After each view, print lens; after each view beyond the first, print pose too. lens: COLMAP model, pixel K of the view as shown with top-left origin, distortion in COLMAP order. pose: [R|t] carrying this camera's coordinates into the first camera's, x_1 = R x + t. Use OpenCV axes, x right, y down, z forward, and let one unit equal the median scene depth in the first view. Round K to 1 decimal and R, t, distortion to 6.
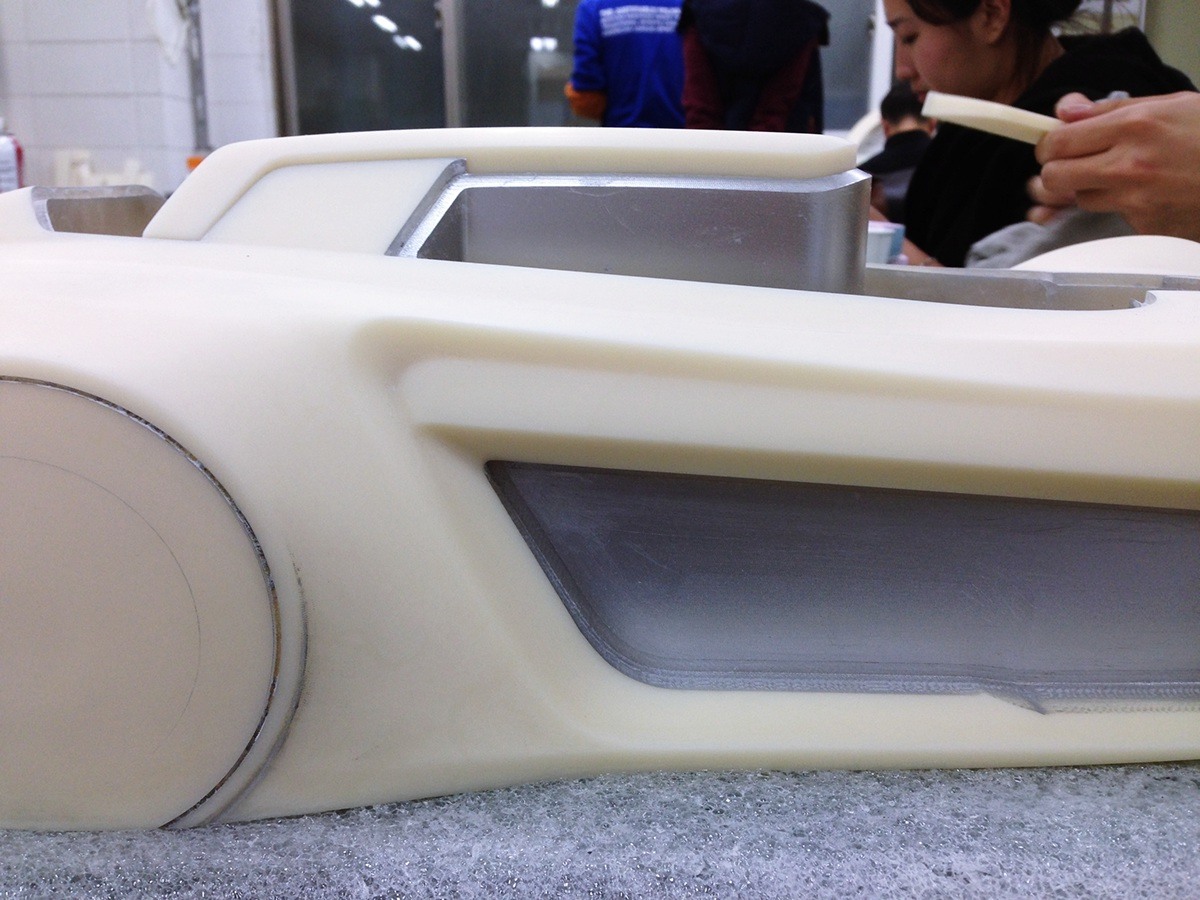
lens RADIAL K [[1194.5, 0, 600.0], [0, 1194.5, 450.0], [0, 0, 1]] dist [0.095918, -0.217933]
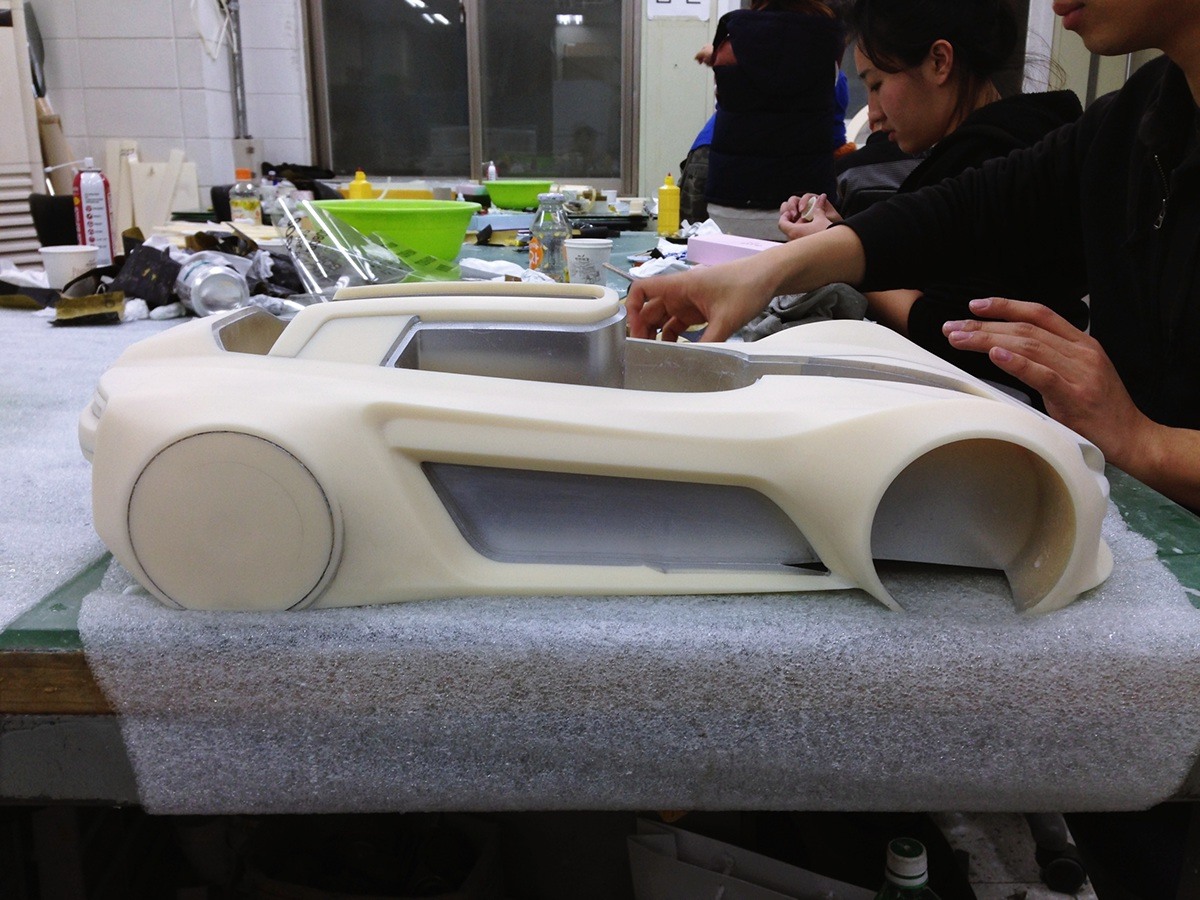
lens RADIAL K [[1194.5, 0, 600.0], [0, 1194.5, 450.0], [0, 0, 1]] dist [0.095918, -0.217933]
pose [[0.999674, 0.006501, -0.024675, 0.291672], [-0.005839, 0.999623, 0.026813, -0.074093], [0.024840, -0.026660, 0.999336, -1.238195]]
